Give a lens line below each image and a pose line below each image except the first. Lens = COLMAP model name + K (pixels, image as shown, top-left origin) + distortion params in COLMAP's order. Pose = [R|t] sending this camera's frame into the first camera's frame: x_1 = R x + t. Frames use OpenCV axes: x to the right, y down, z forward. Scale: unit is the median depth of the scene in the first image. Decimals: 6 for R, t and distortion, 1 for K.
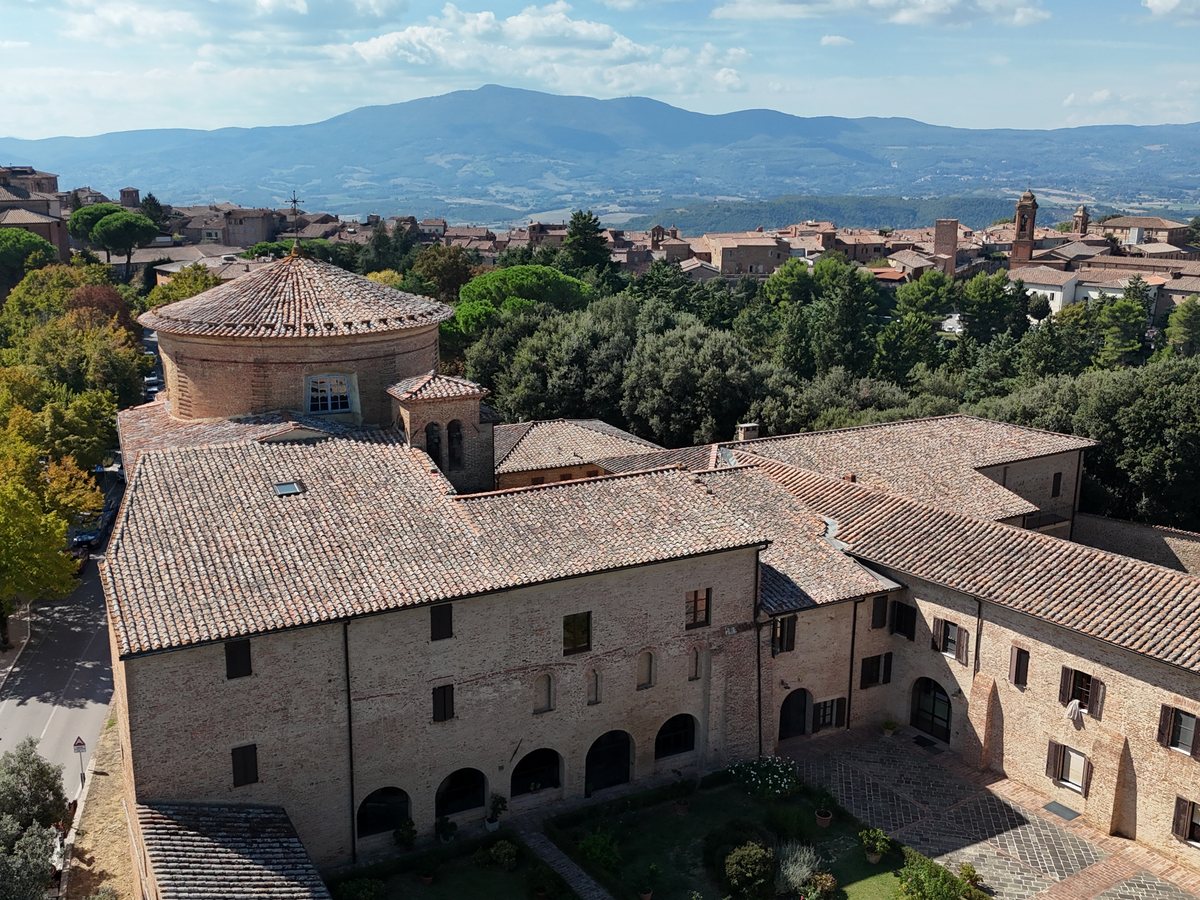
lens RADIAL K [[1177.2, 0, 525.8], [0, 1177.2, 451.2], [0, 0, 1]] dist [0.053979, 0.000000]
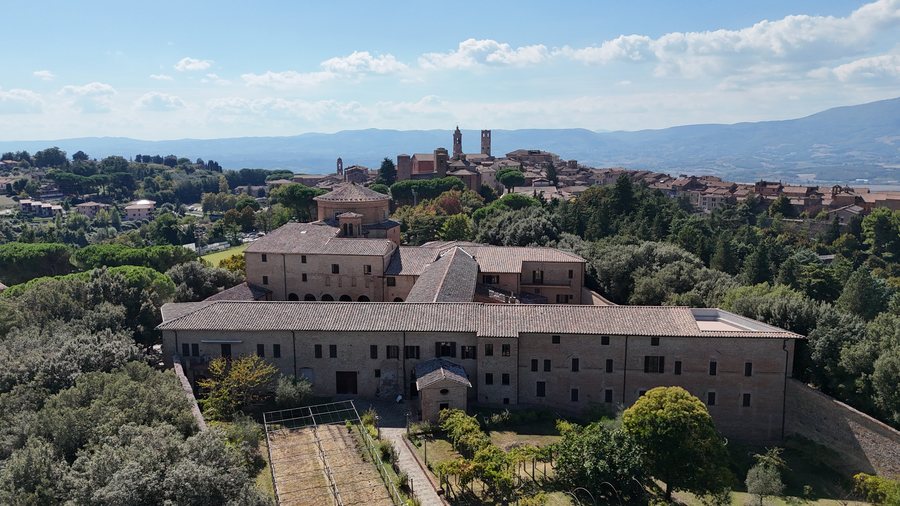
lens RADIAL K [[661.0, 0, 454.4], [0, 661.0, 256.1], [0, 0, 1]] dist [0.086901, -0.086588]
pose [[0.800158, 0.102462, -0.590973, 1.596943], [-0.143673, 0.989358, -0.022995, 0.087475], [0.582327, 0.103307, 0.806364, -0.637256]]
